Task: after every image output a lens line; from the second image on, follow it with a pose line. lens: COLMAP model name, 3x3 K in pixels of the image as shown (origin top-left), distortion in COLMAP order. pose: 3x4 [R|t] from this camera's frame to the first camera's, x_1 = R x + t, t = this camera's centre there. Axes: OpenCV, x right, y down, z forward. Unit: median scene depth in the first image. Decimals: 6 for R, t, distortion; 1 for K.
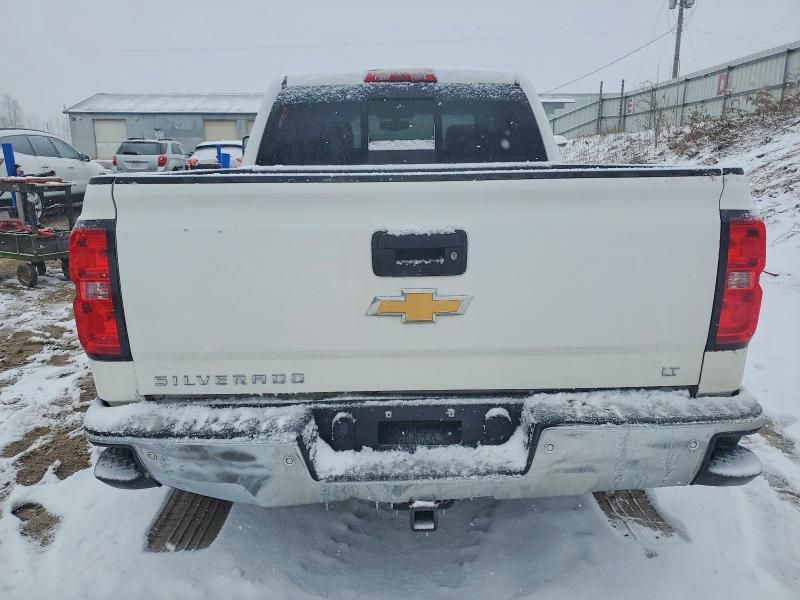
lens RADIAL K [[598.7, 0, 400.4], [0, 598.7, 301.1], [0, 0, 1]] dist [0.029289, -0.012594]
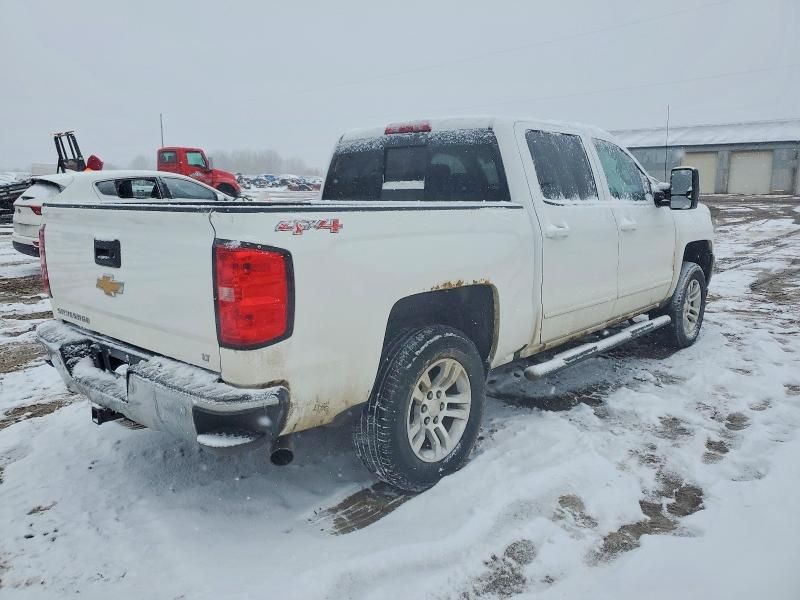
lens RADIAL K [[598.7, 0, 400.8], [0, 598.7, 301.8], [0, 0, 1]] dist [0.029289, -0.012594]
pose [[0.739788, 0.129118, -0.660335, 0.816233], [-0.163259, 0.986533, 0.009998, -0.044847], [0.652733, 0.100409, 0.750904, 0.135111]]
